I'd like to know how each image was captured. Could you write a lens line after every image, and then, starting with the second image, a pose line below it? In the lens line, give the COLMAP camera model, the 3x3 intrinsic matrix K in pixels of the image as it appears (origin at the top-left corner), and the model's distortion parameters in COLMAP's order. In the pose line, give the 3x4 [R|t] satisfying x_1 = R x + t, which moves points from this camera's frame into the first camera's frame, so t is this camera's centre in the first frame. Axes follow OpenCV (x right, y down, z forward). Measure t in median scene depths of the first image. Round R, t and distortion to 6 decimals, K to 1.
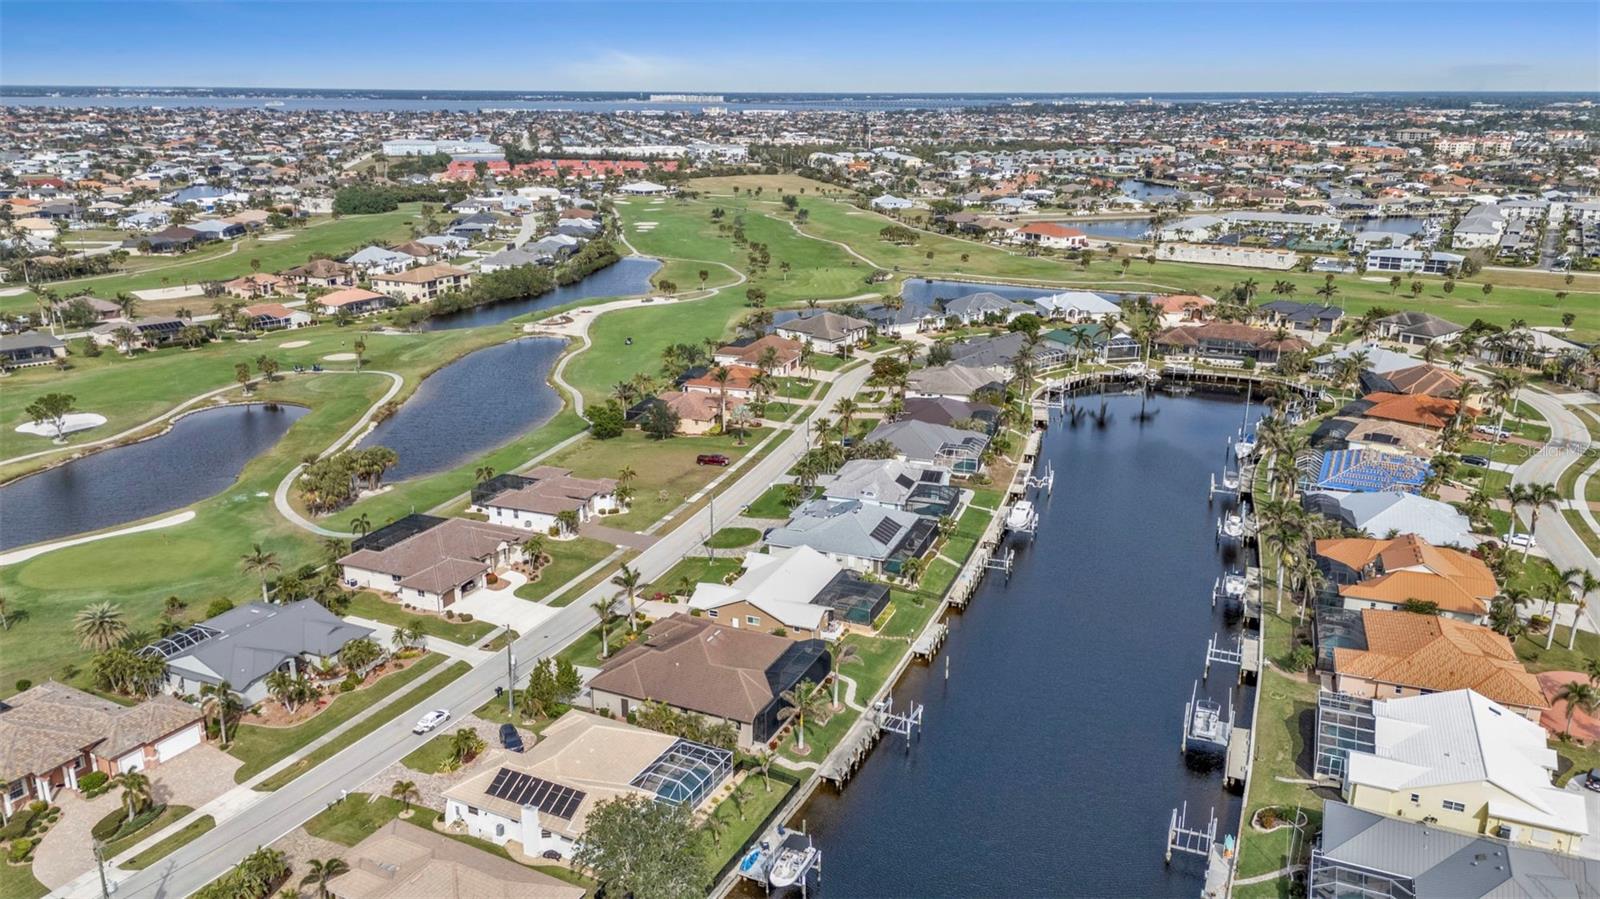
lens RADIAL K [[1141.7, 0, 800.0], [0, 1141.7, 449.5], [0, 0, 1]] dist [0.075608, -0.096064]
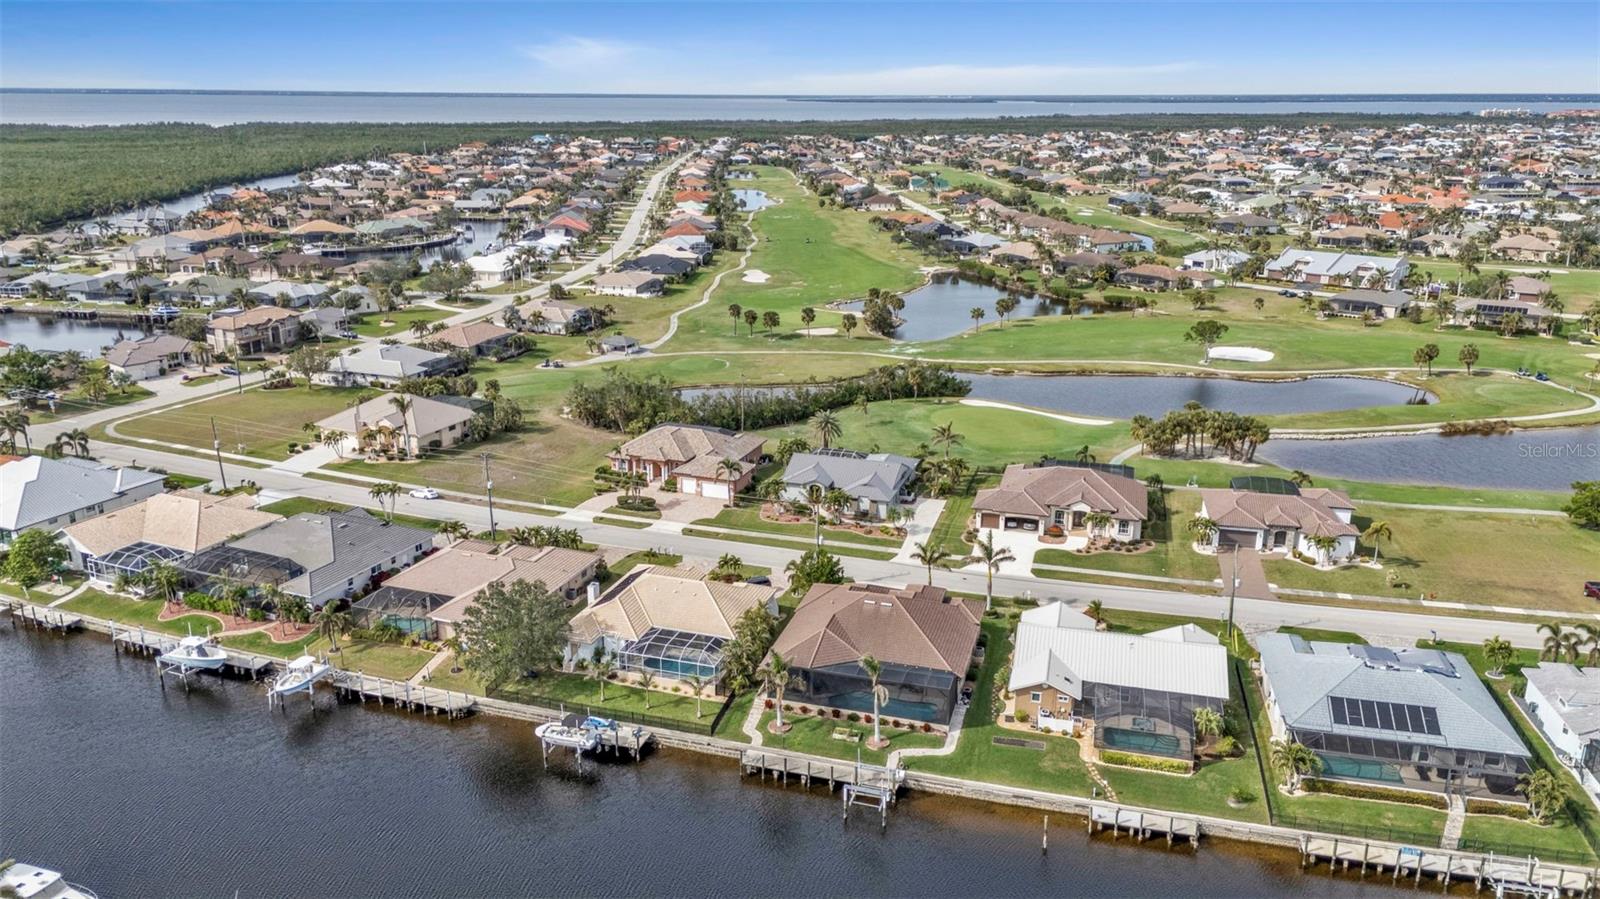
lens RADIAL K [[1141.7, 0, 800.0], [0, 1141.7, 449.5], [0, 0, 1]] dist [0.075608, -0.096064]
pose [[0.131604, 0.283672, -0.949848, 0.375480], [-0.288779, 0.927594, 0.237014, -0.074073], [0.948307, 0.243104, 0.203993, 0.370215]]
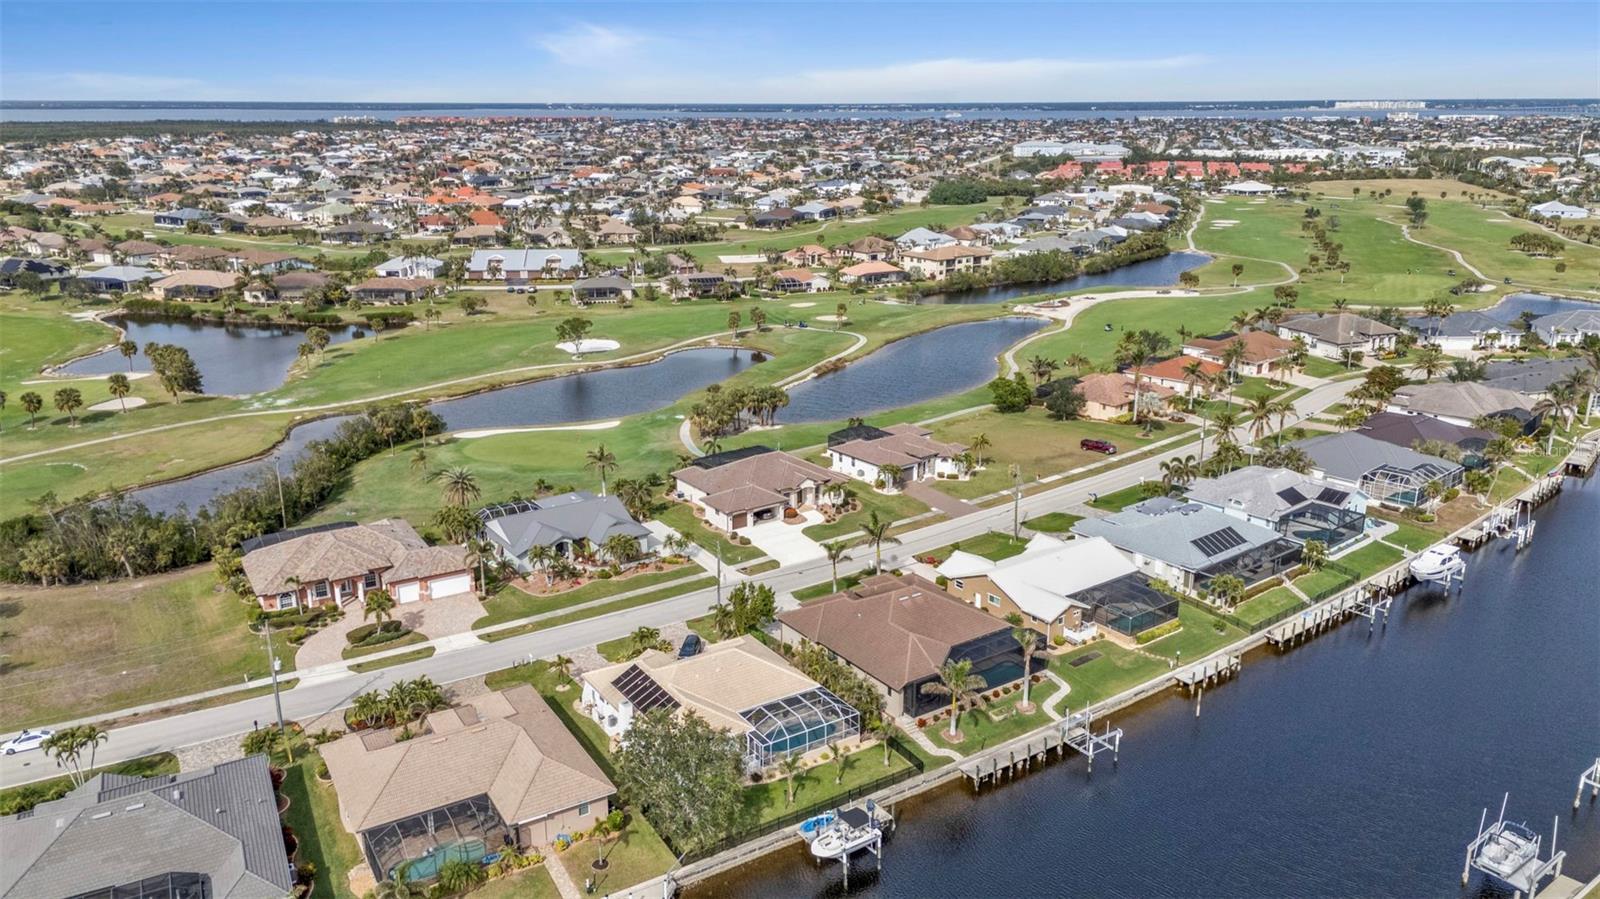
lens RADIAL K [[1141.7, 0, 800.0], [0, 1141.7, 449.5], [0, 0, 1]] dist [0.075608, -0.096064]
pose [[0.858614, 0.140404, -0.493020, 0.145051], [-0.144060, 0.989090, 0.030790, 0.015211], [0.491964, 0.044588, 0.869473, 0.076695]]
